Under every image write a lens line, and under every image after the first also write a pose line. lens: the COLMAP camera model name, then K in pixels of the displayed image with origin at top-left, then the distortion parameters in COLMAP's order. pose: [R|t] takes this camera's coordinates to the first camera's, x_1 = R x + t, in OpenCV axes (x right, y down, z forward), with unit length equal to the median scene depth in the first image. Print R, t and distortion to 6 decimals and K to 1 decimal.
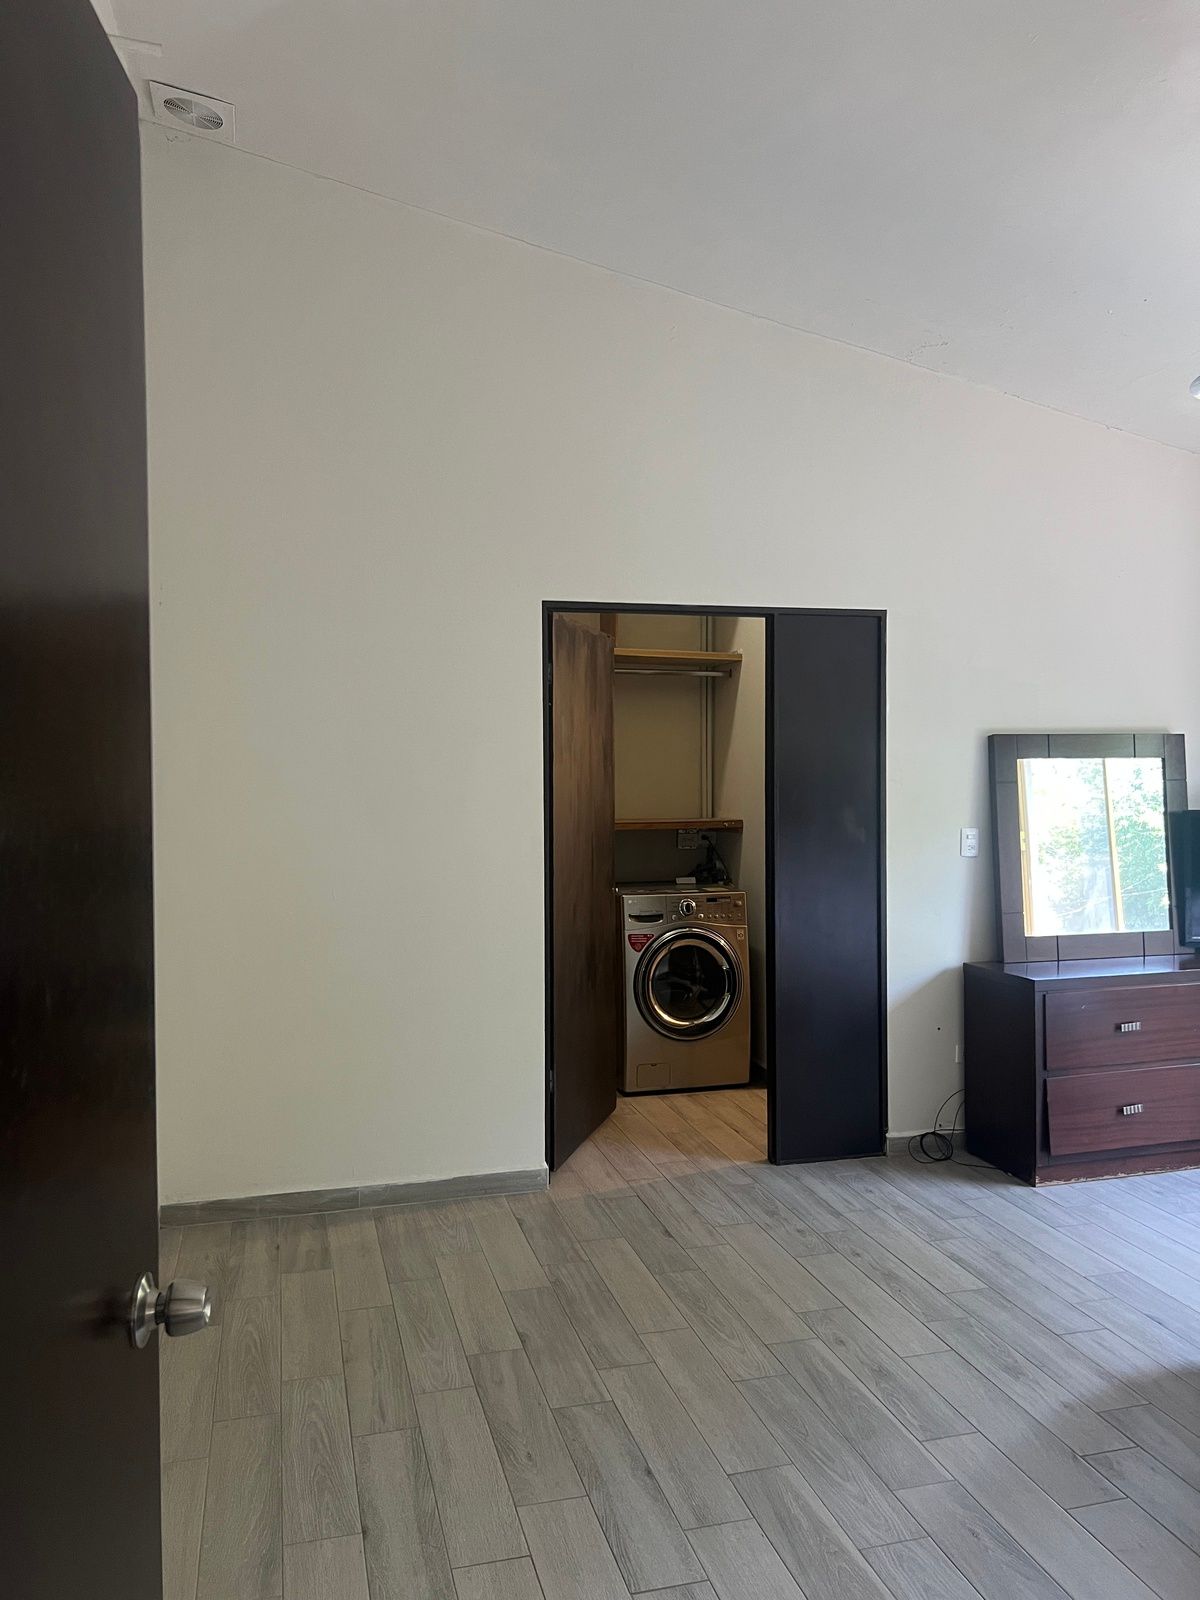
lens RADIAL K [[1219.6, 0, 599.5], [0, 1219.6, 806.3], [0, 0, 1]] dist [0.047130, -0.053646]
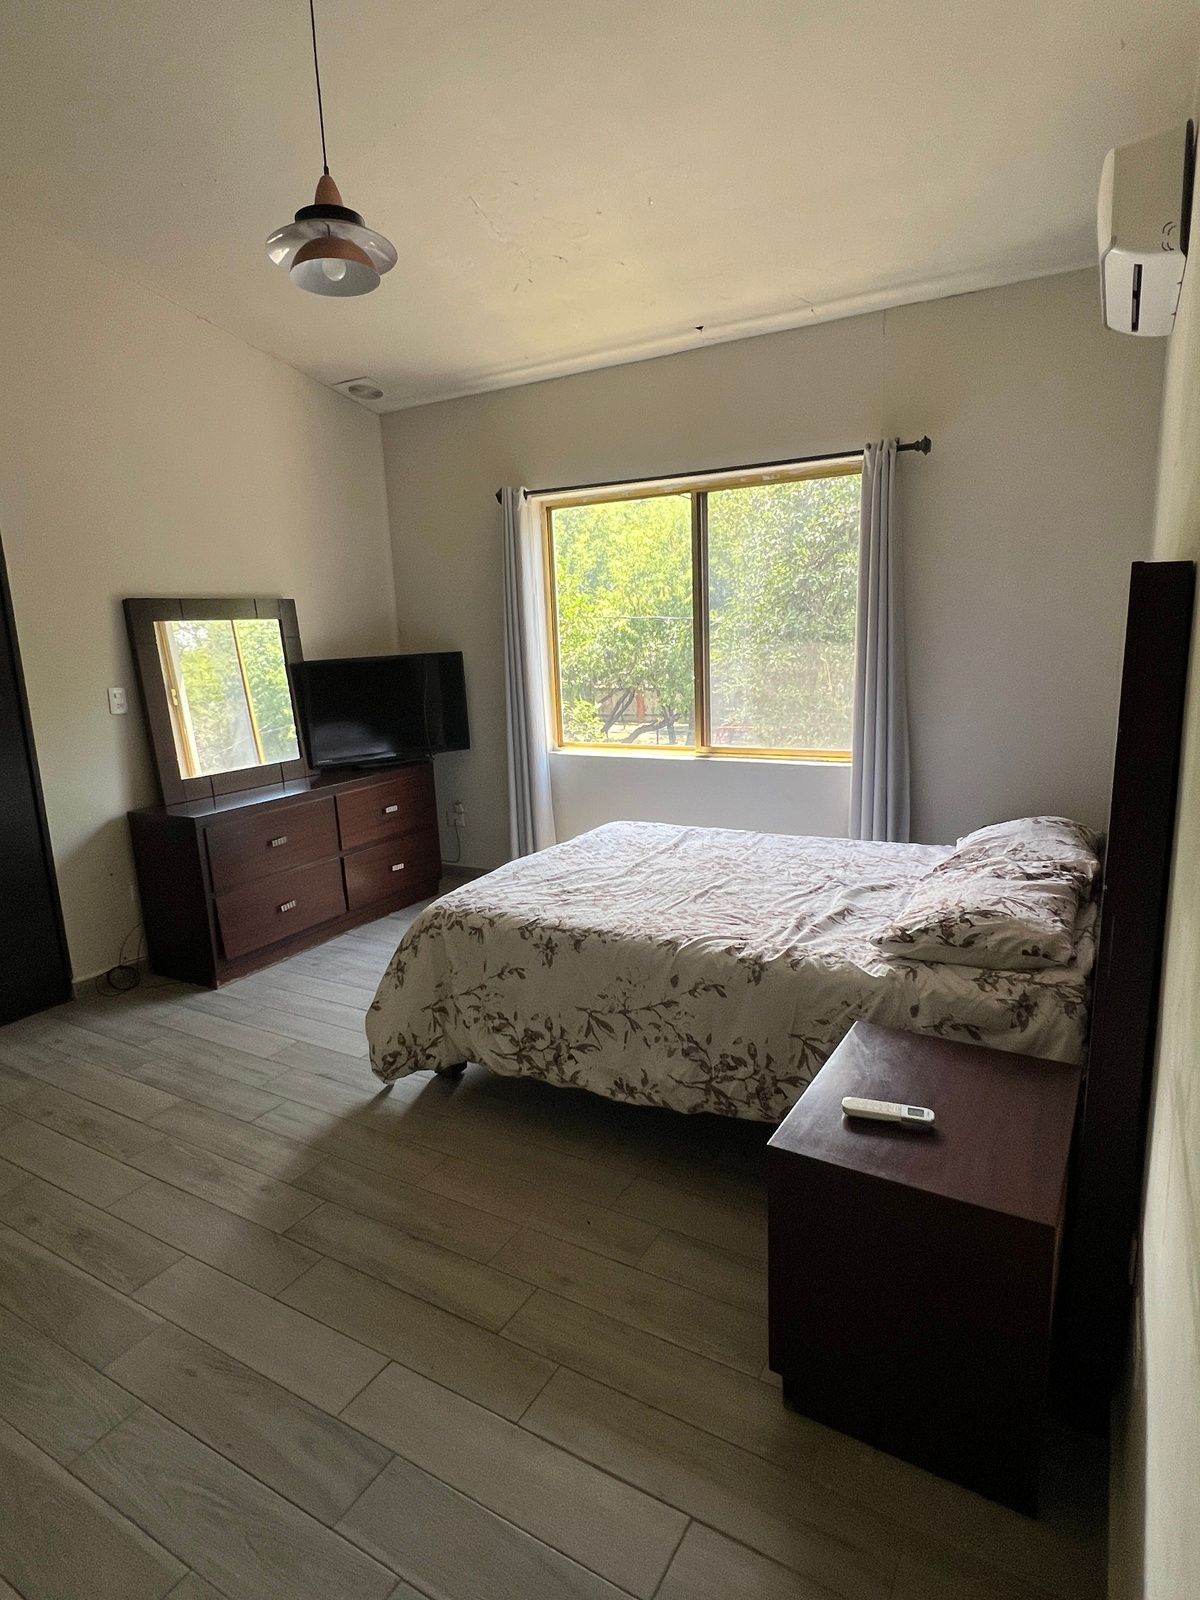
lens RADIAL K [[884.6, 0, 600.0], [0, 884.6, 800.0], [0, 0, 1]] dist [-0.002465, 0.000436]
pose [[0.714453, -0.153635, 0.682607, 0.066020], [0.052460, 0.984611, 0.166700, 0.008607], [-0.697714, -0.083290, 0.711518, 0.154998]]
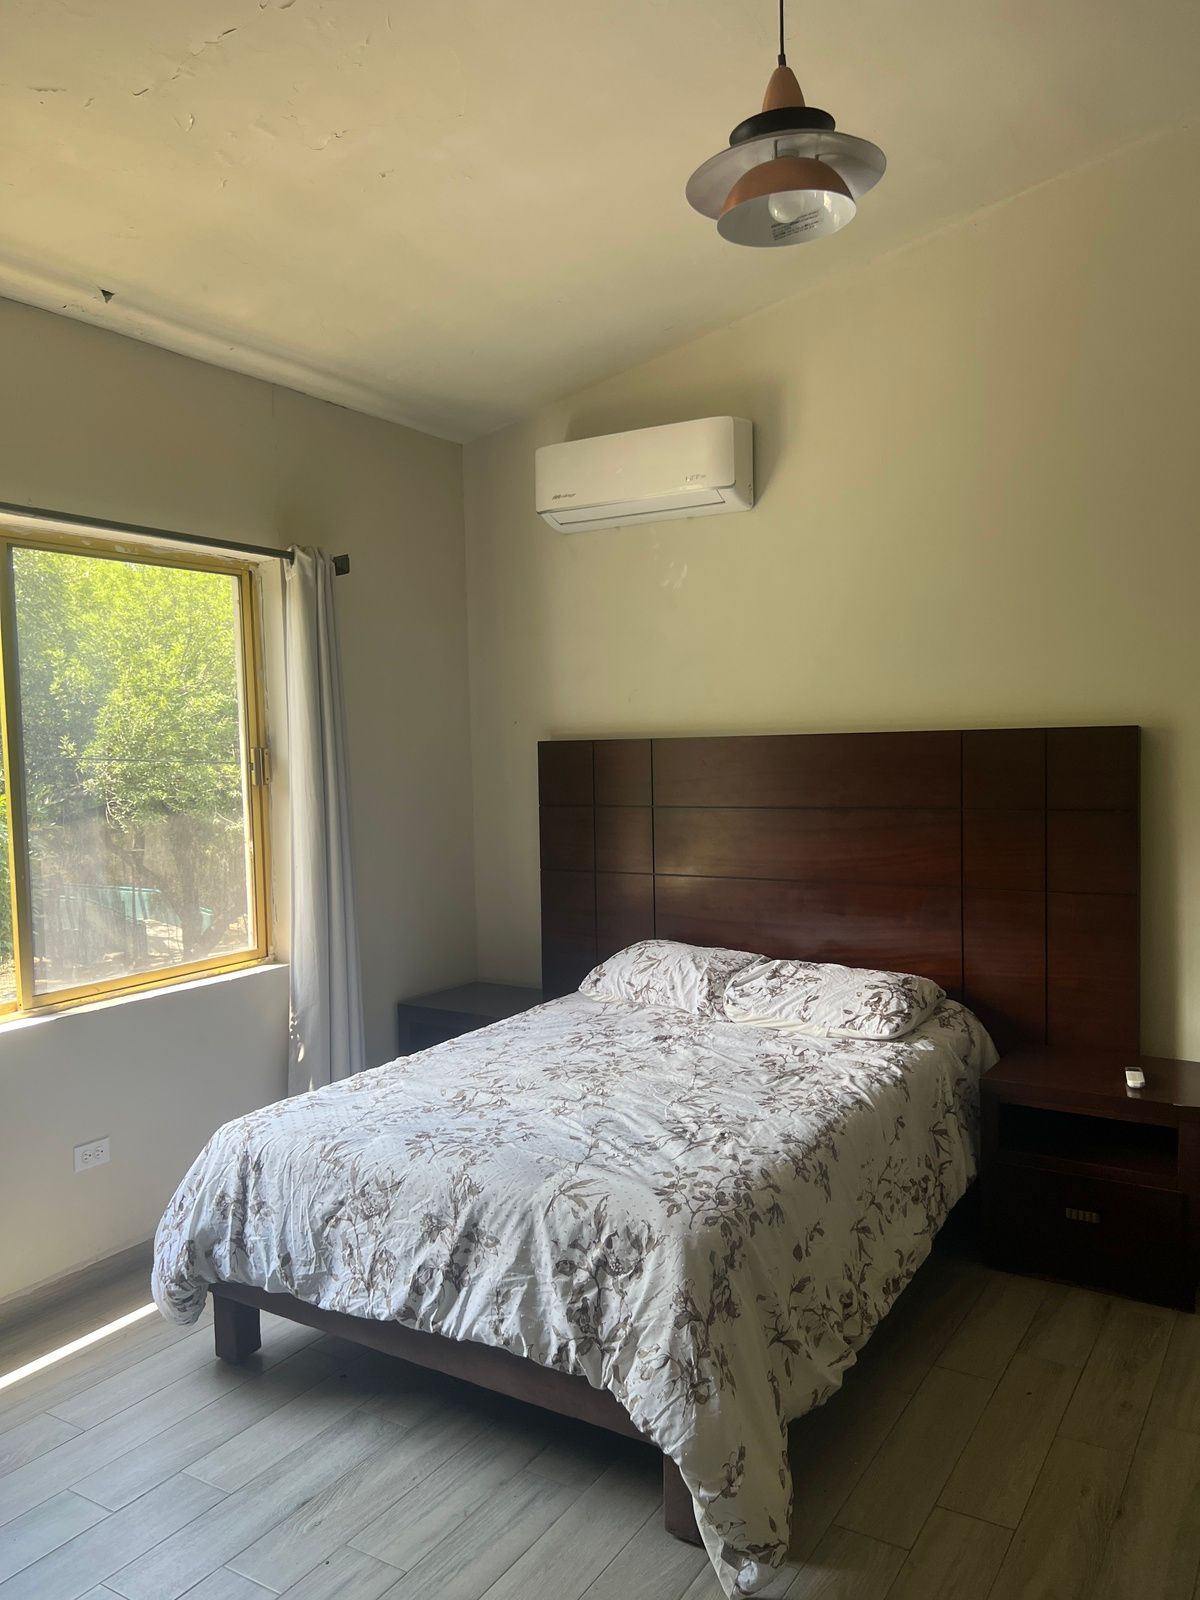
lens RADIAL K [[1203.4, 0, 598.2], [0, 1203.4, 811.2], [0, 0, 1]] dist [0.056476, -0.067141]
pose [[-0.676753, -0.022040, 0.735881, 0.059390], [0.050383, 0.995822, 0.076161, -0.033230], [-0.734484, 0.088618, -0.672815, 1.061109]]
